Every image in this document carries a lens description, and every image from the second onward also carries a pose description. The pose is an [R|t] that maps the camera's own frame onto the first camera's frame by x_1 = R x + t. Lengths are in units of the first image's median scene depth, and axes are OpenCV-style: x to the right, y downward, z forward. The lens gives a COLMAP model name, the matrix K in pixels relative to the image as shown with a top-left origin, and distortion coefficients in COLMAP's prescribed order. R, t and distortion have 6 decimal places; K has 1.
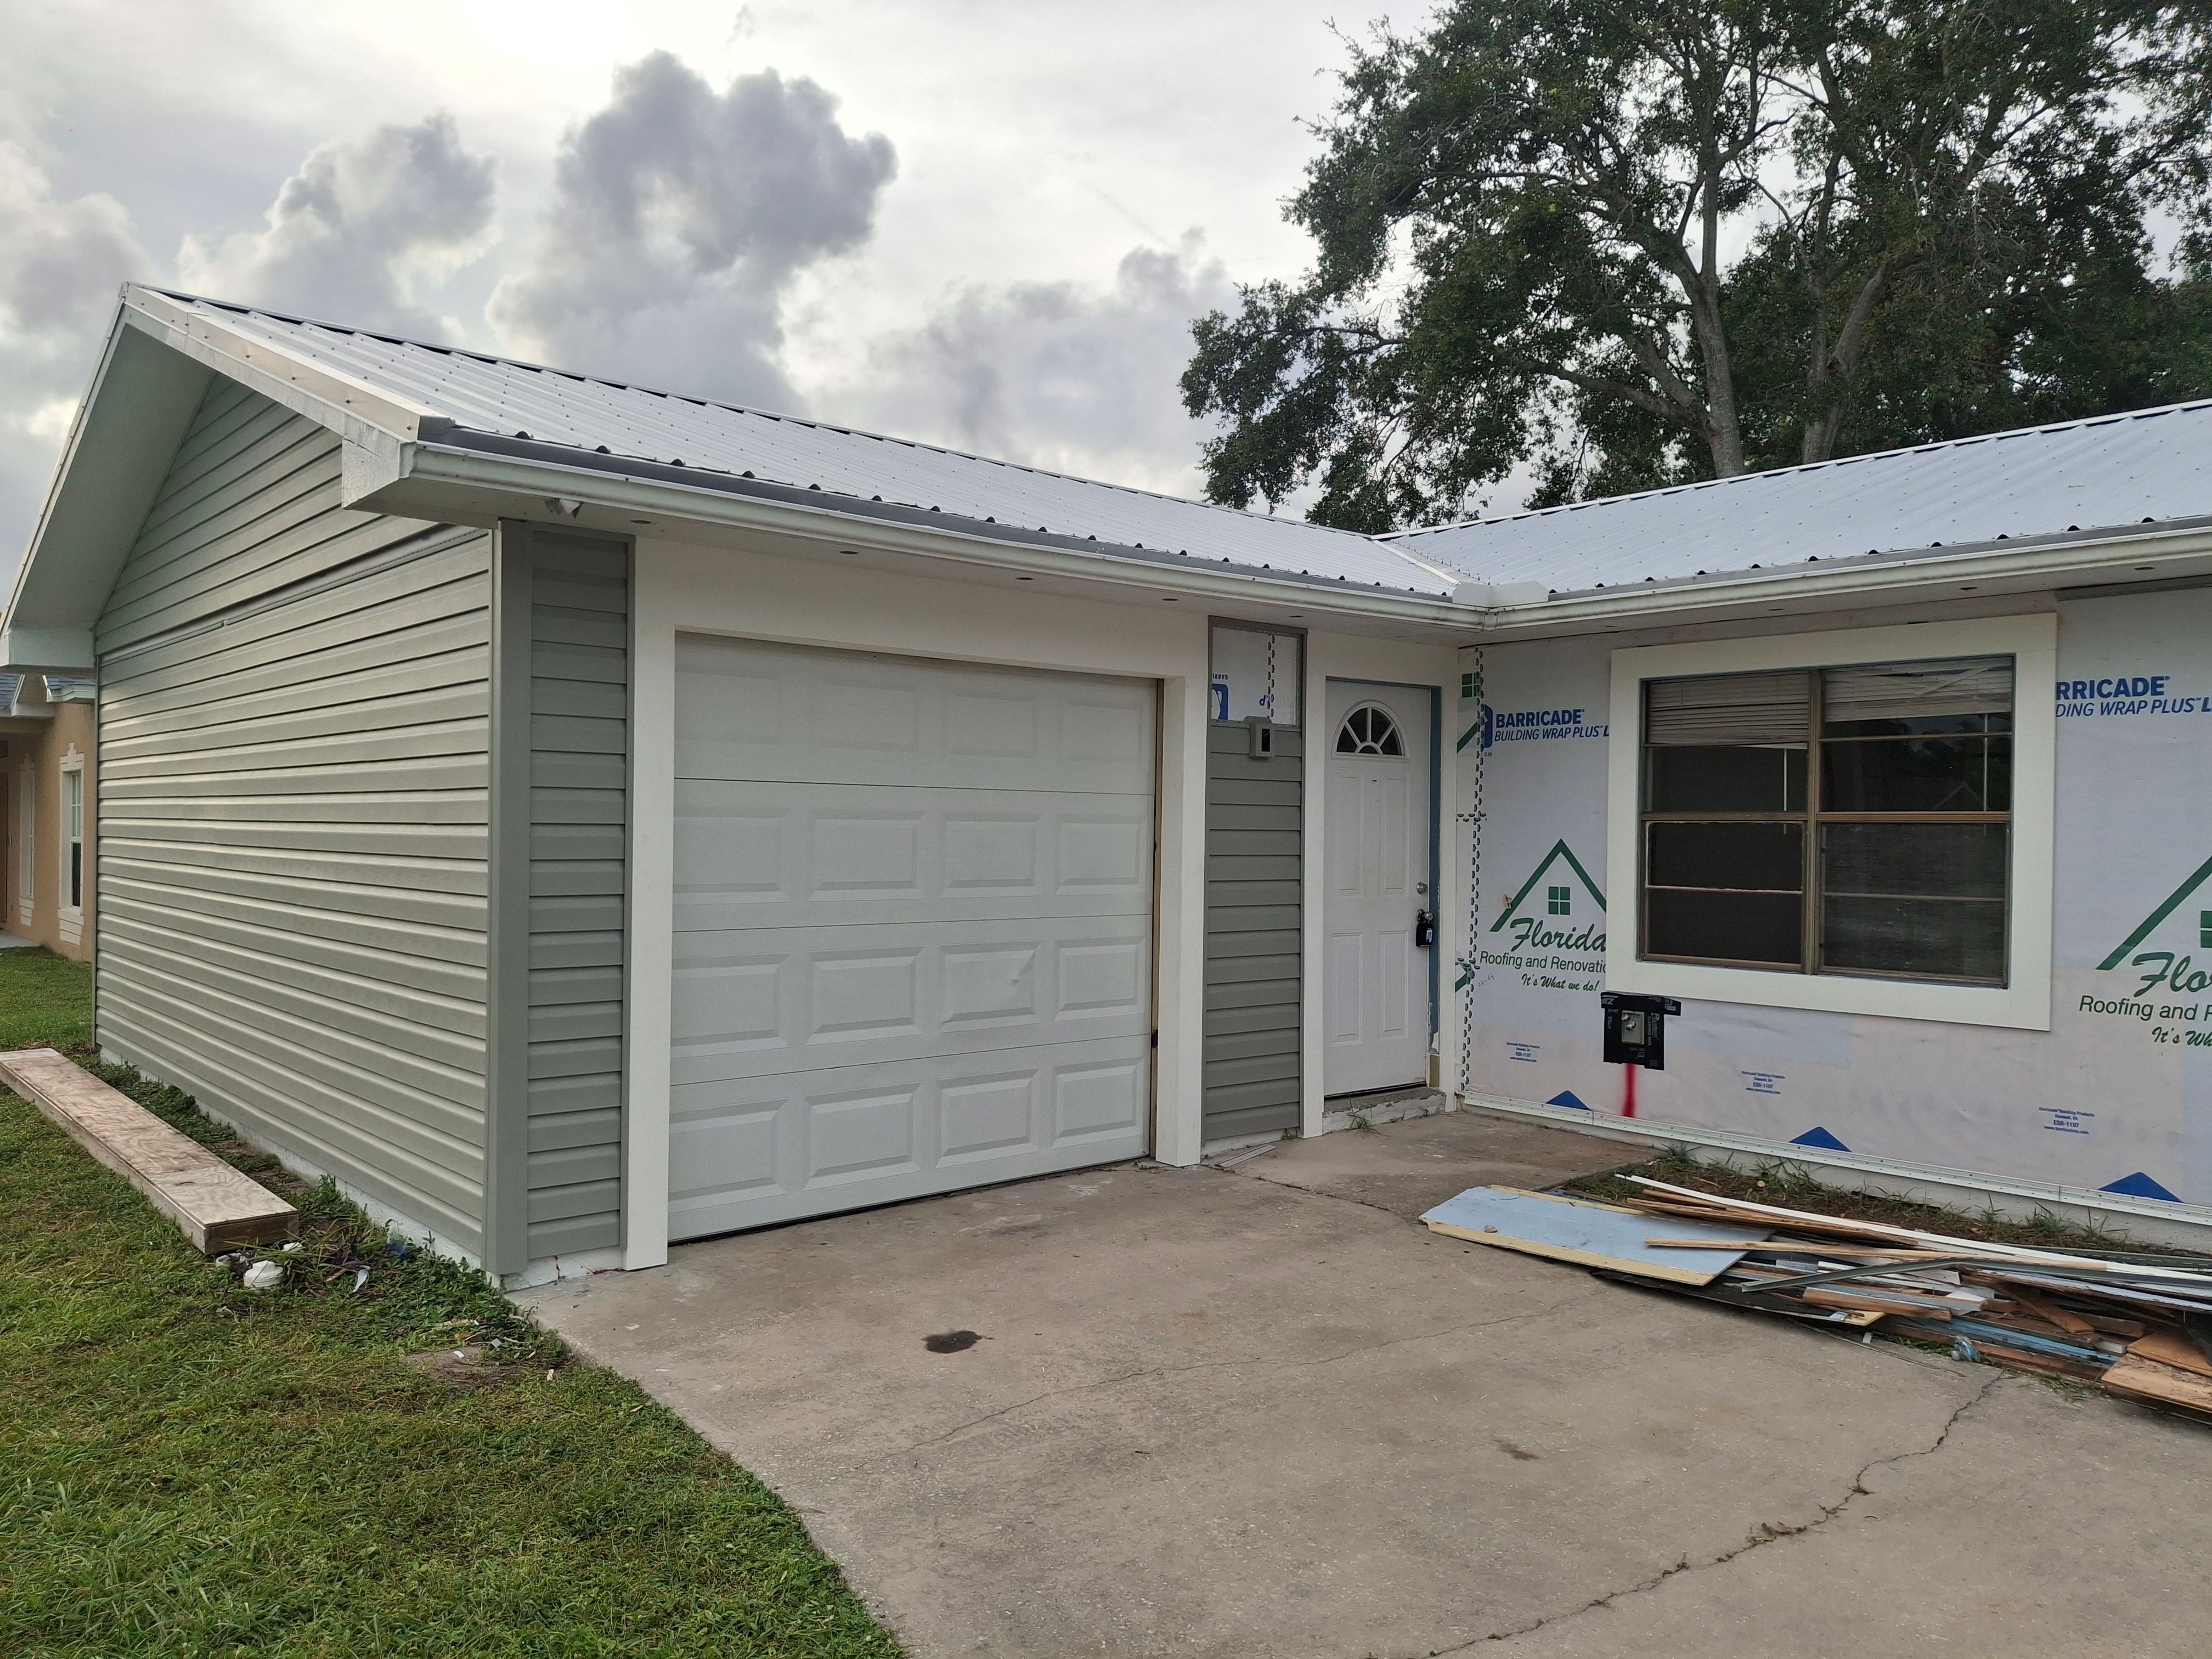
lens RADIAL K [[1622.7, 0, 1111.0], [0, 1622.7, 838.7], [0, 0, 1]] dist [0.109295, -0.217668]
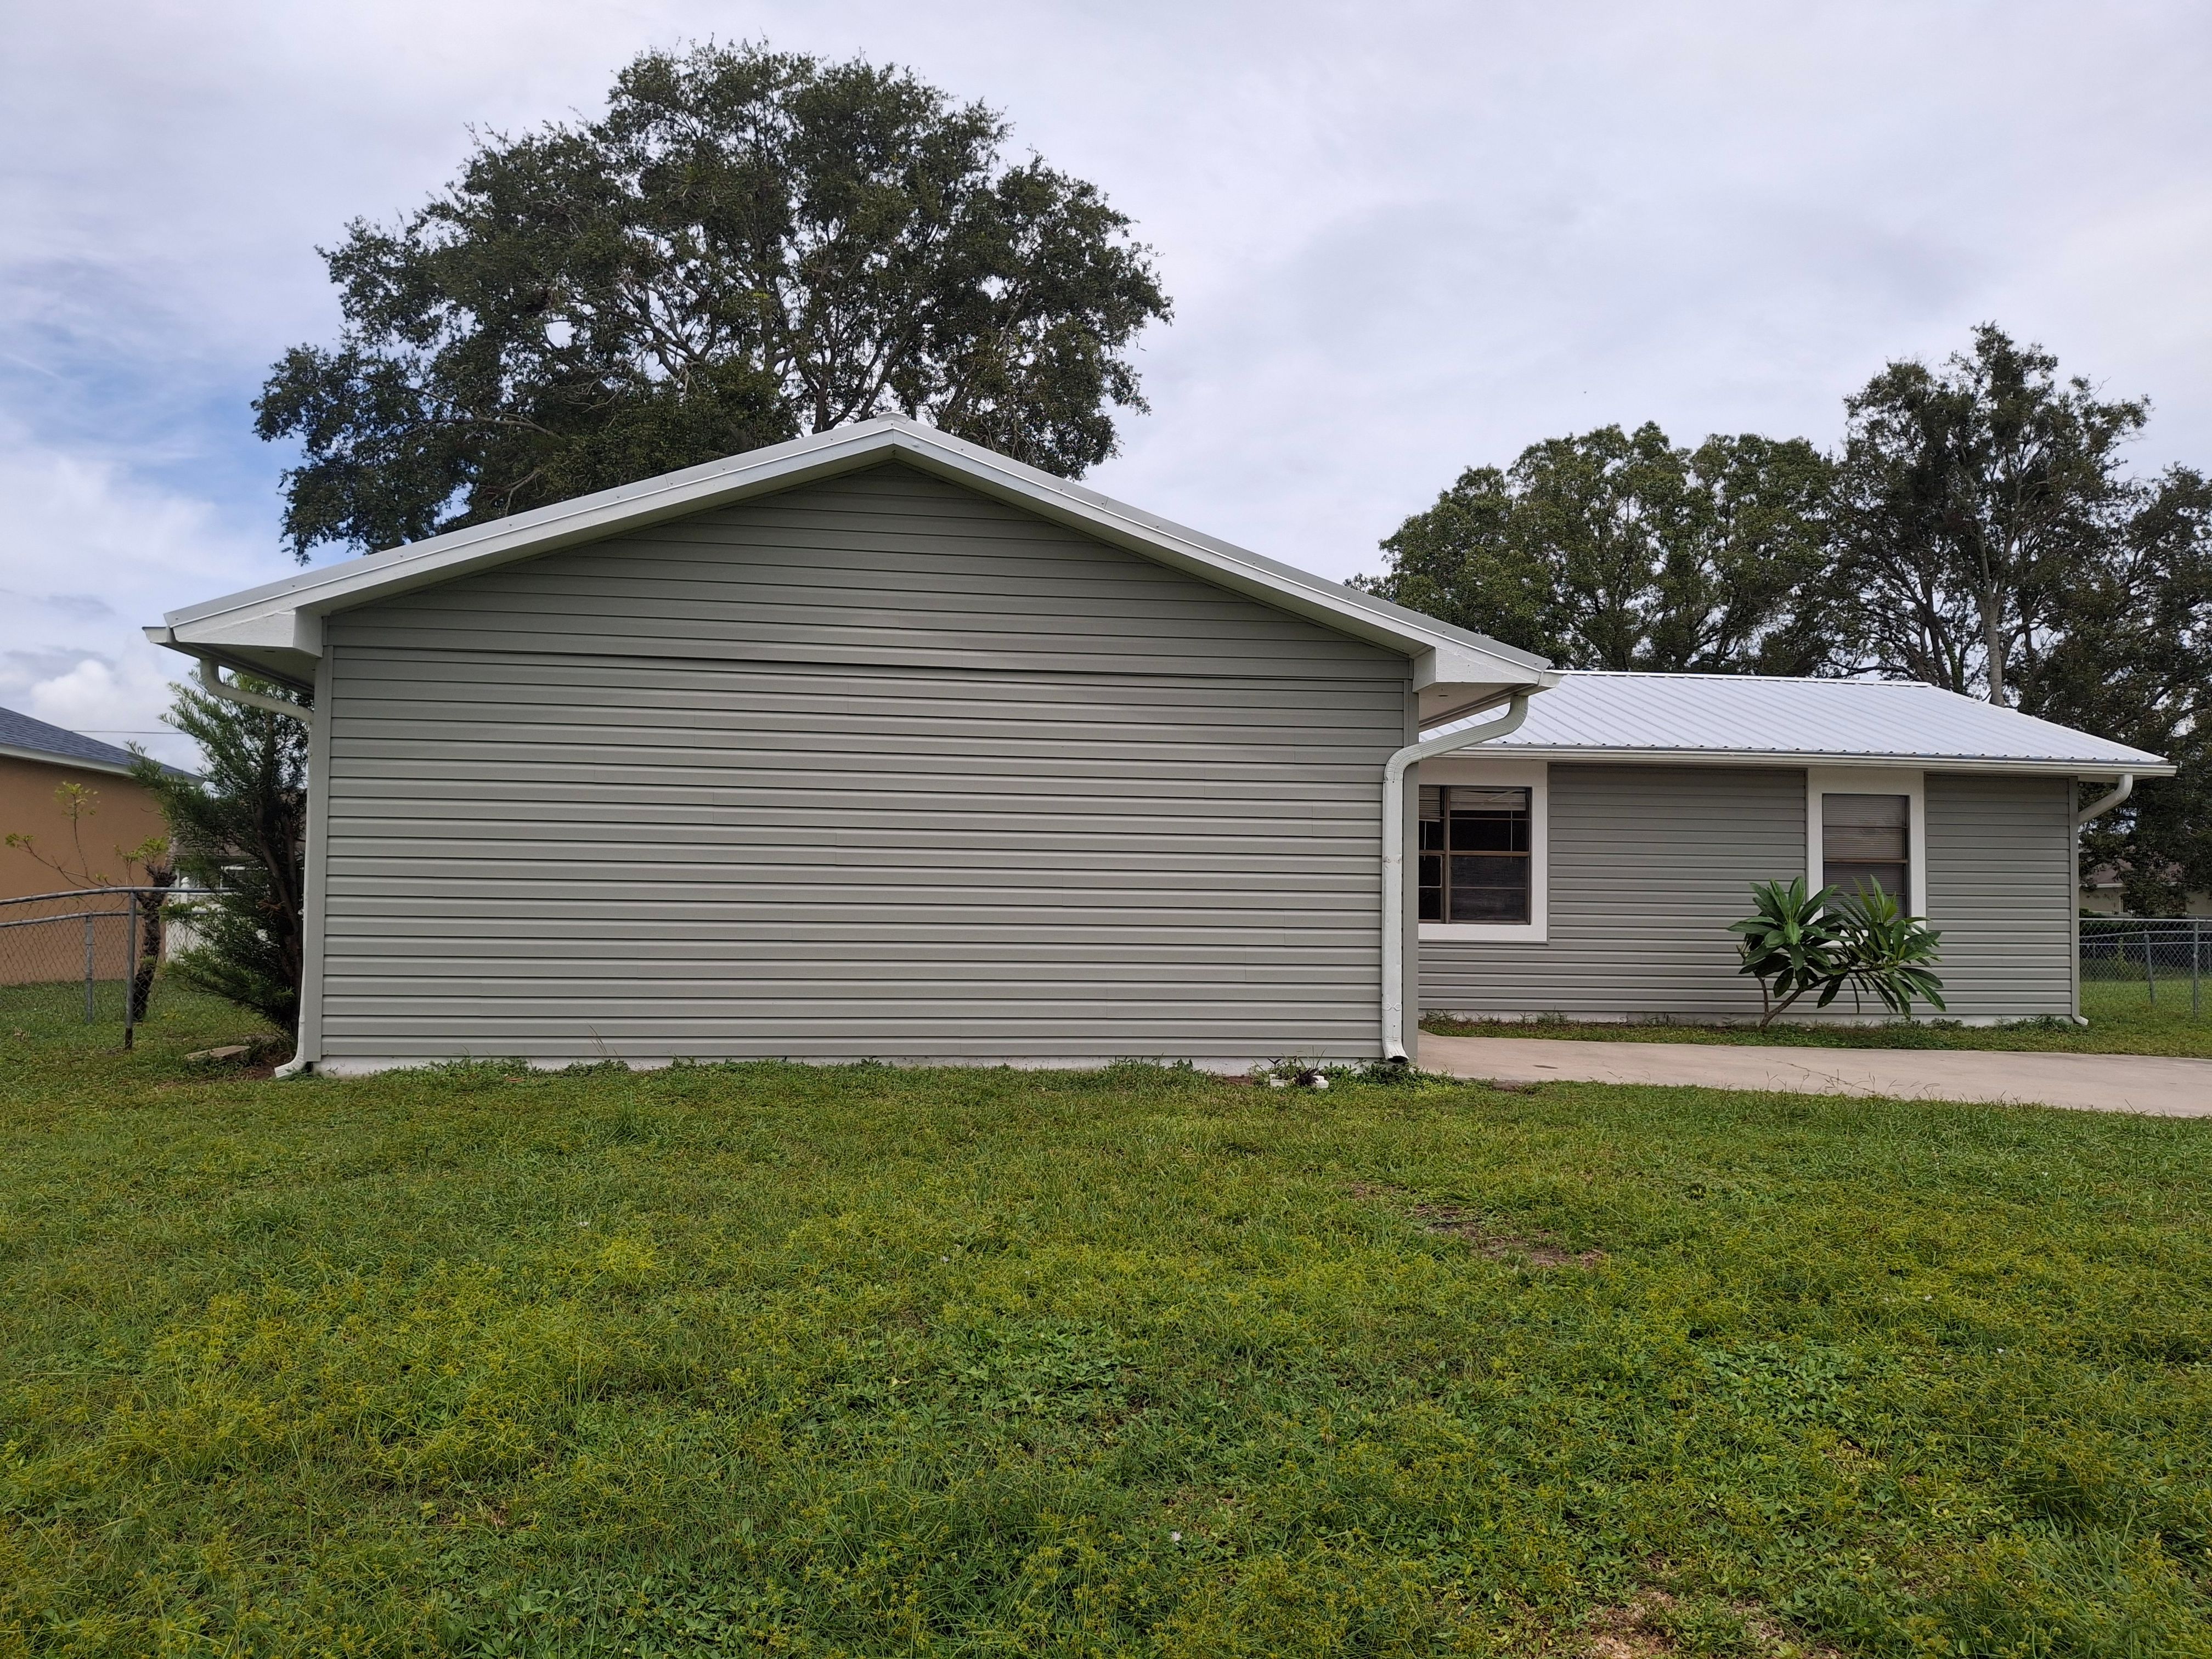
lens RADIAL K [[1622.7, 0, 1111.0], [0, 1622.7, 838.7], [0, 0, 1]] dist [0.109295, -0.217668]
pose [[0.571786, 0.029229, 0.819882, -1.373850], [-0.001586, 0.999403, -0.034523, 0.037186], [-0.820401, 0.018439, 0.571491, 0.100092]]
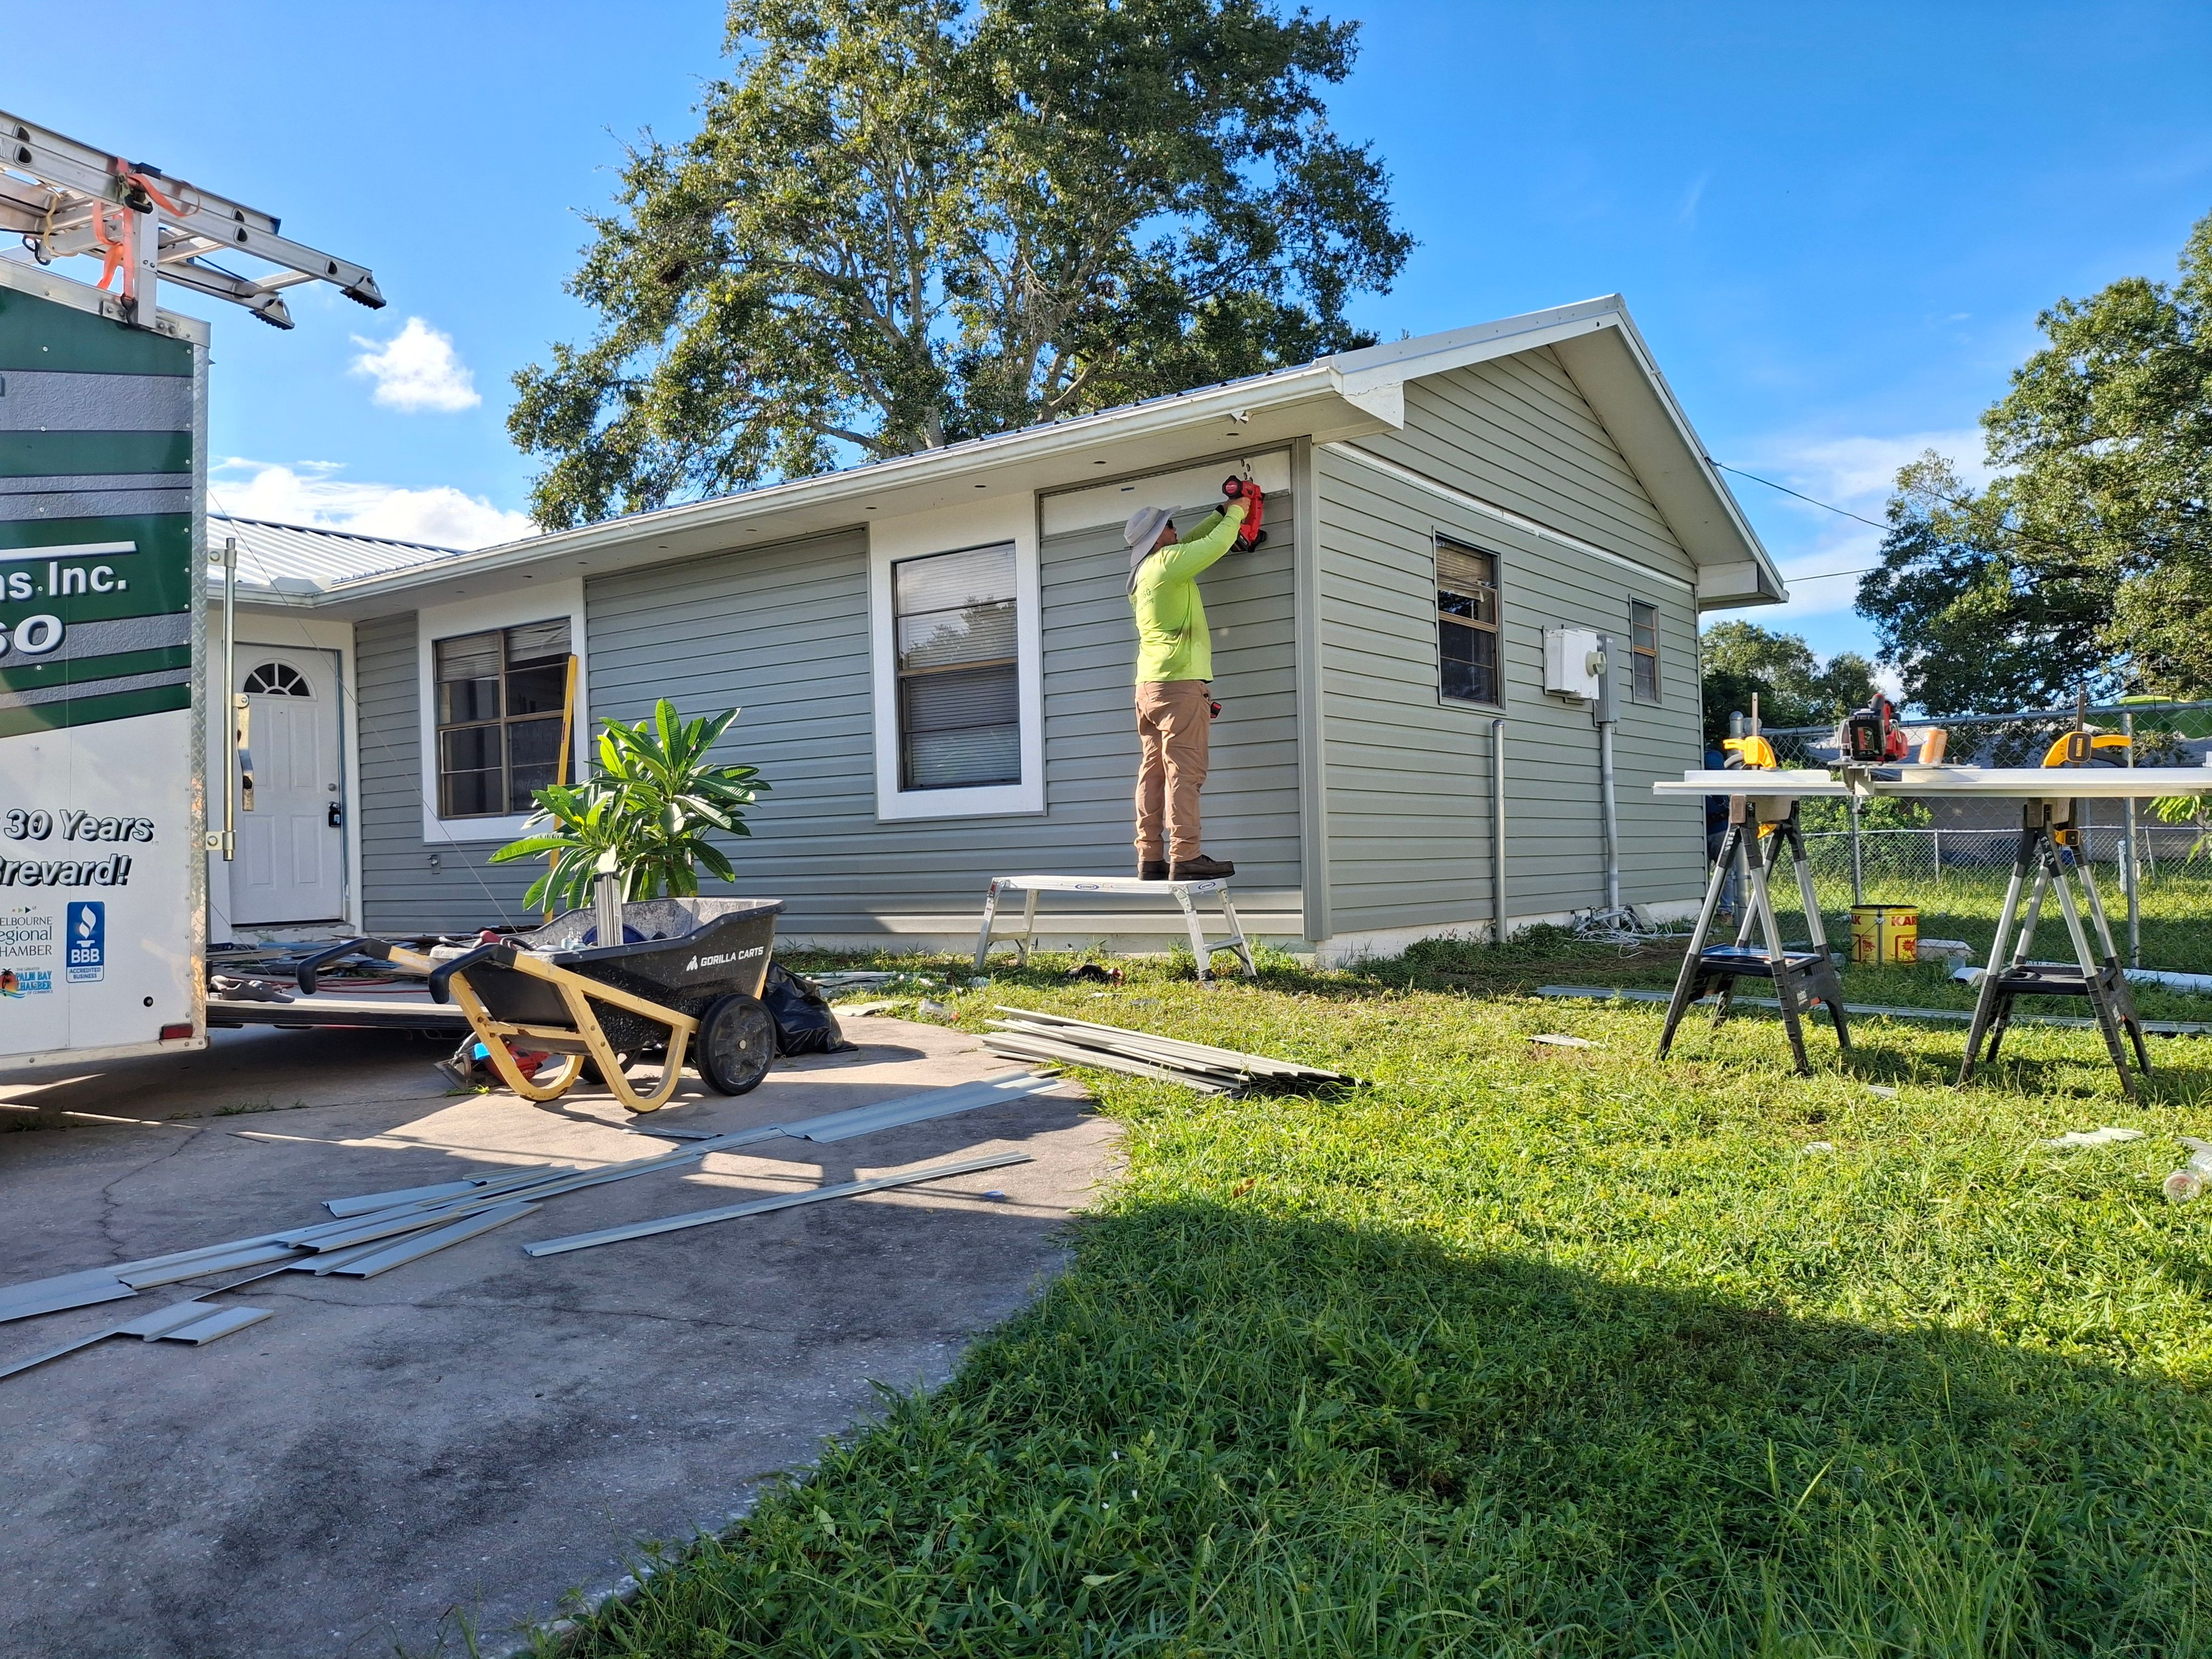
lens RADIAL K [[1638.4, 0, 1059.7], [0, 1638.4, 825.6], [0, 0, 1]] dist [0.060882, -0.100760]
pose [[0.978861, -0.037469, 0.201064, 0.536008], [0.042749, 0.998844, -0.021981, 0.127224], [-0.200008, 0.030112, 0.979331, -0.593782]]
